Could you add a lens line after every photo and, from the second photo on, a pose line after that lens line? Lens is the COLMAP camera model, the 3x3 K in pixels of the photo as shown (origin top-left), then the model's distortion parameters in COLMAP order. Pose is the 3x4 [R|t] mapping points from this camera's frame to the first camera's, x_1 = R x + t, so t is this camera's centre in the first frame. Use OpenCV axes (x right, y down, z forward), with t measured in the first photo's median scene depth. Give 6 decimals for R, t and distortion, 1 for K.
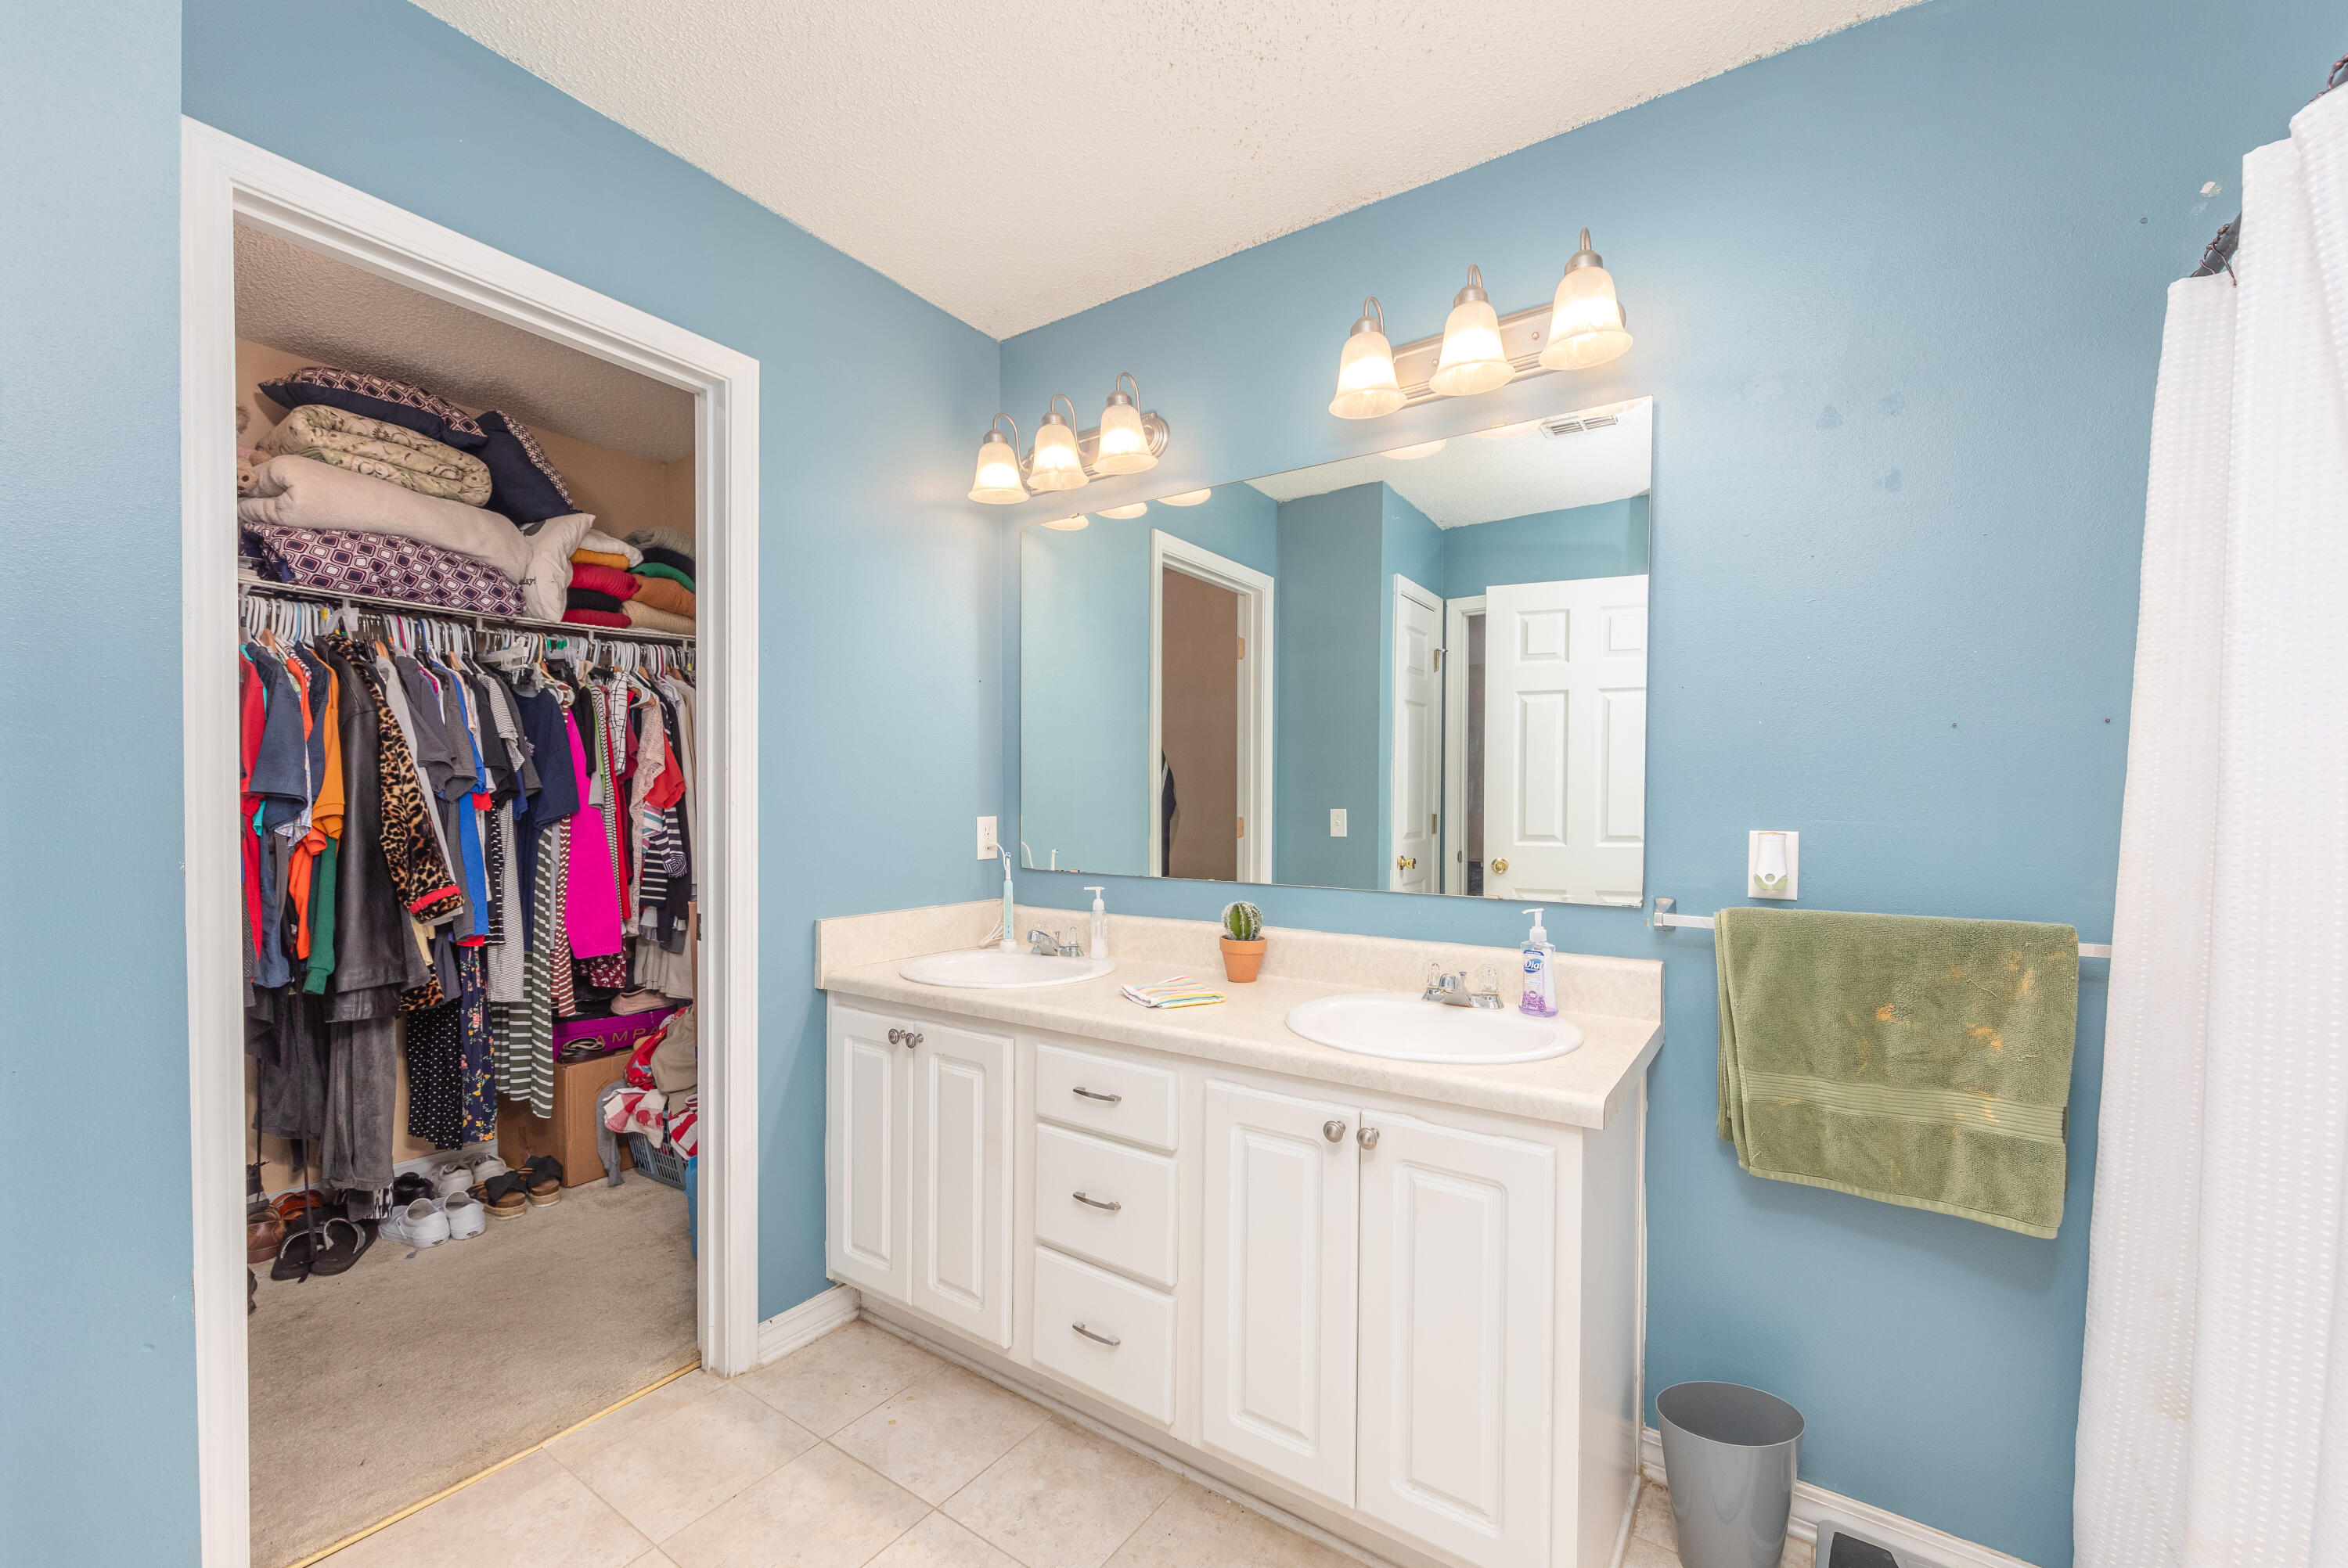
lens RADIAL K [[951.0, 0, 1176.6], [0, 951.0, 796.2], [0, 0, 1]] dist [0.005230, 0.000038]
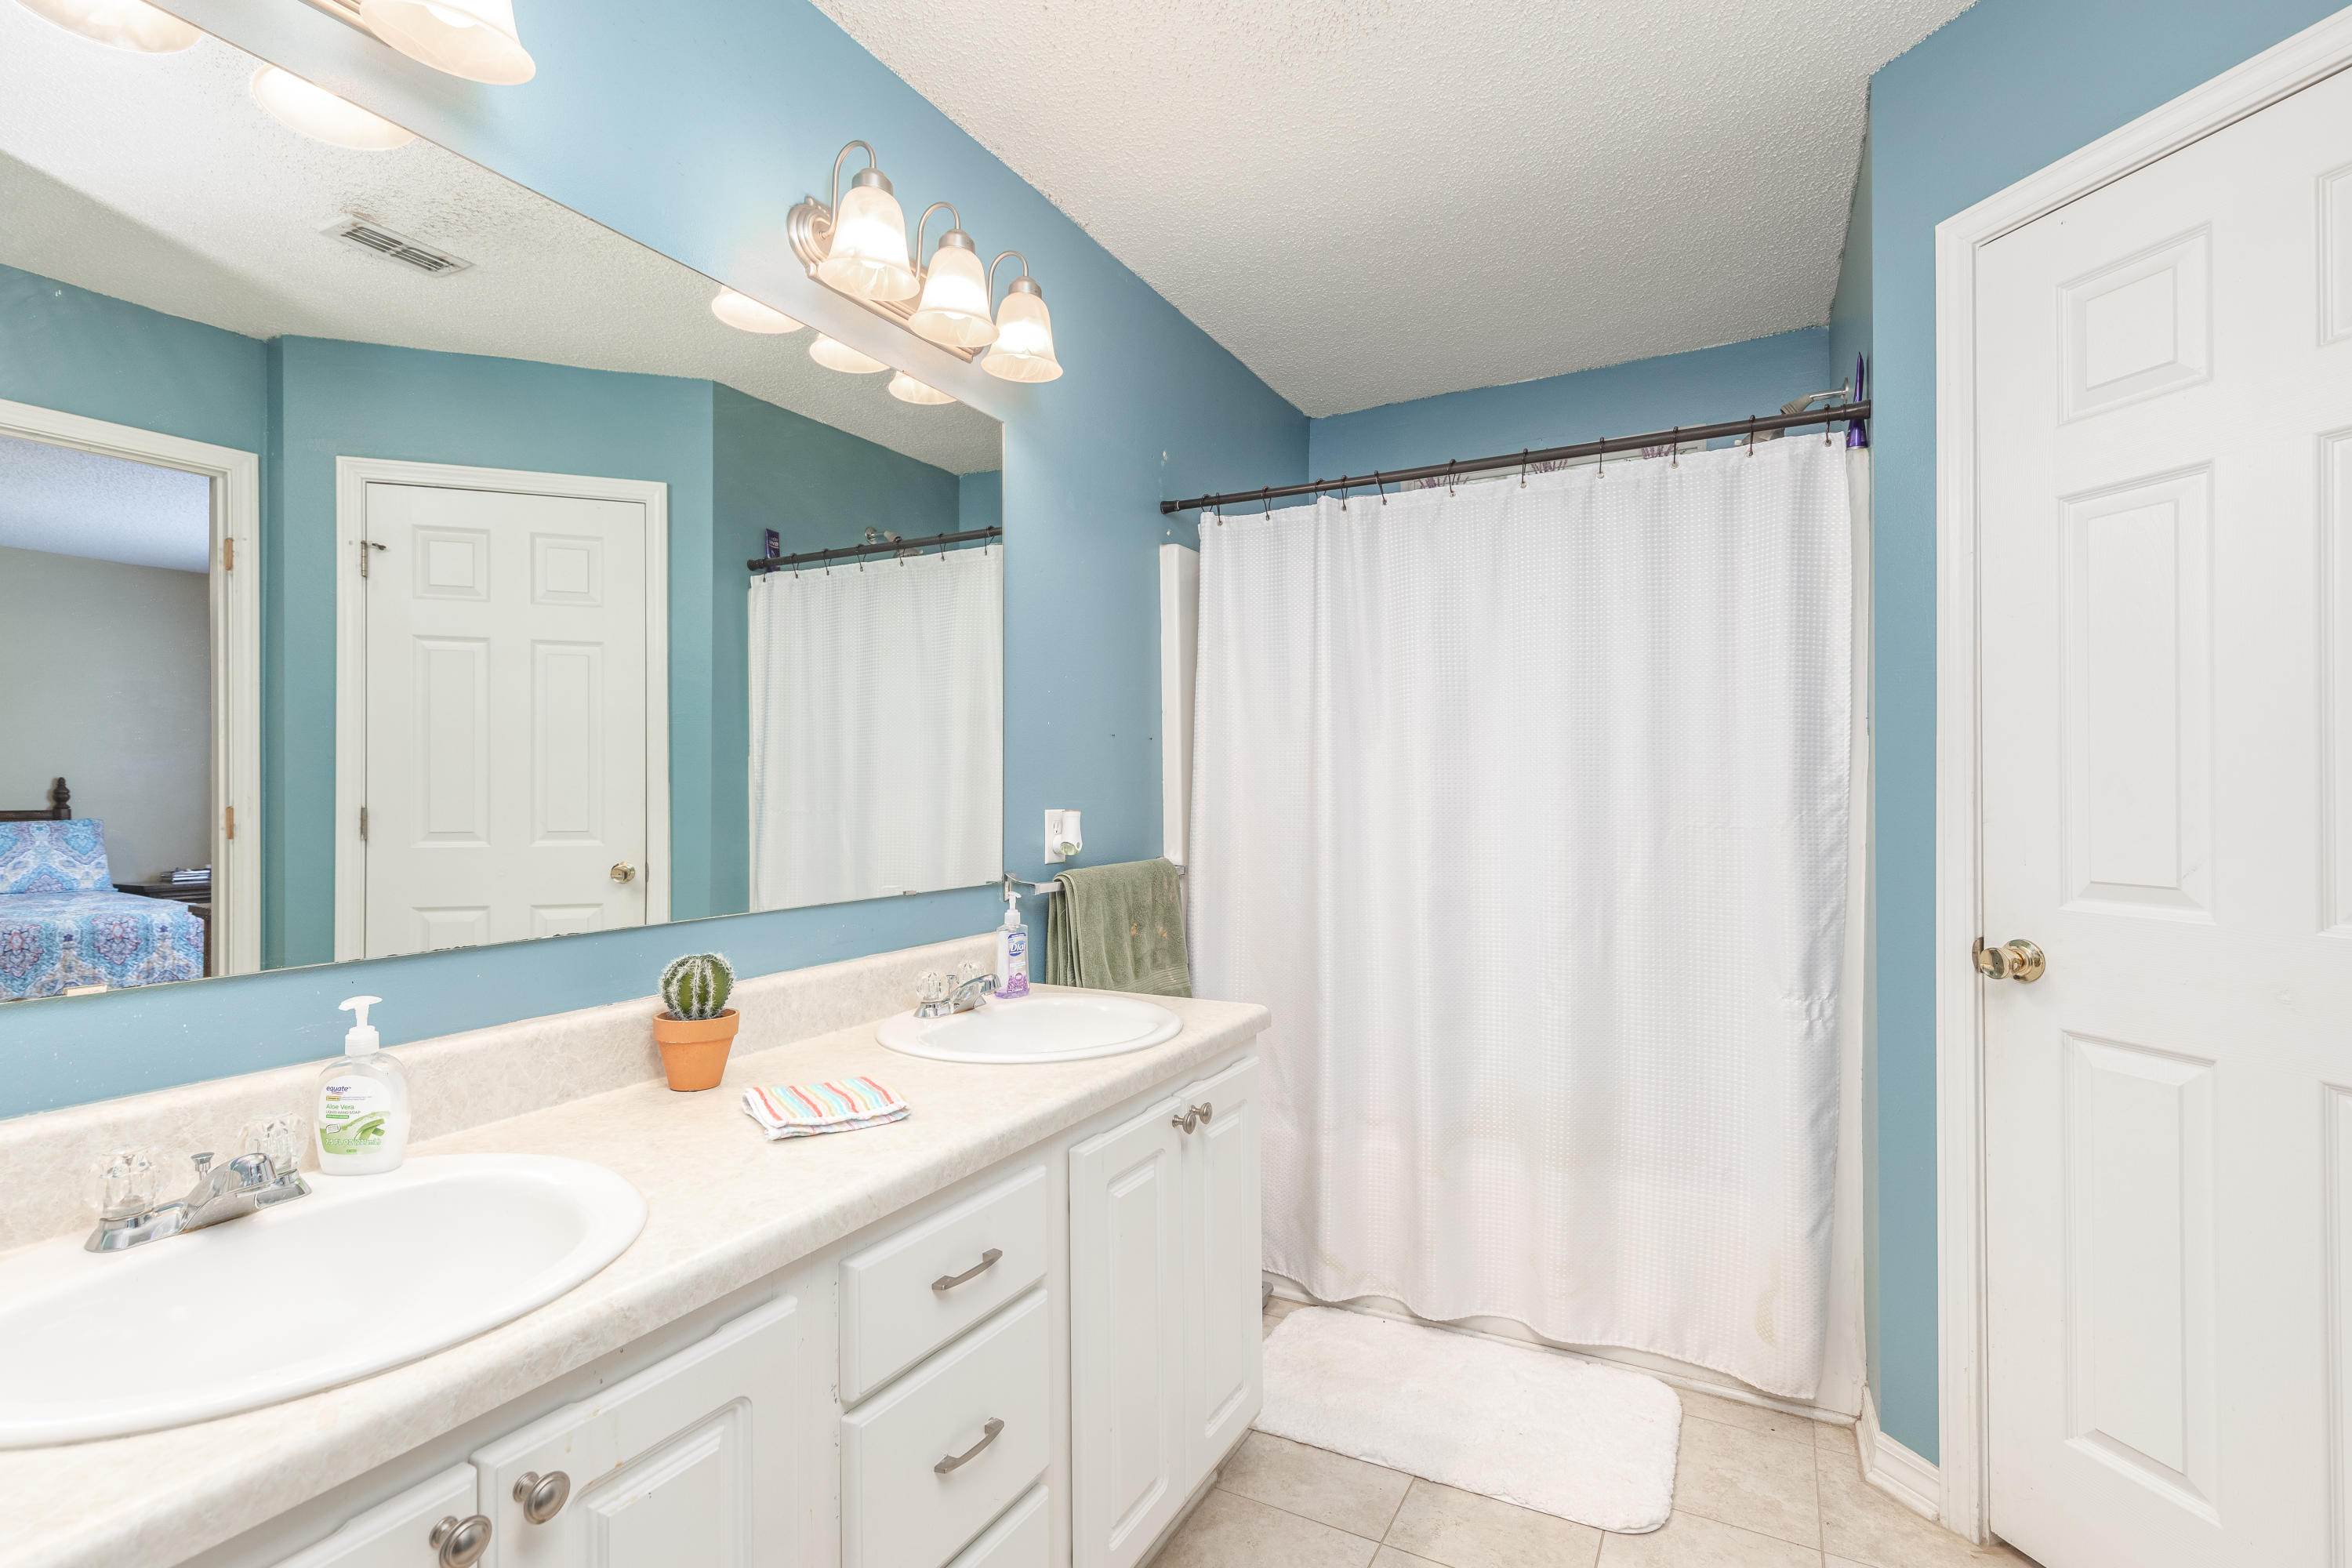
lens RADIAL K [[1096.9, 0, 1179.3], [0, 1096.9, 773.6], [0, 0, 1]] dist [0.003759, 0.000846]
pose [[-0.094977, 0.005025, 0.995467, -0.667382], [-0.004229, 0.999976, -0.005451, -0.000513], [-0.995471, -0.004728, -0.094953, 0.780968]]
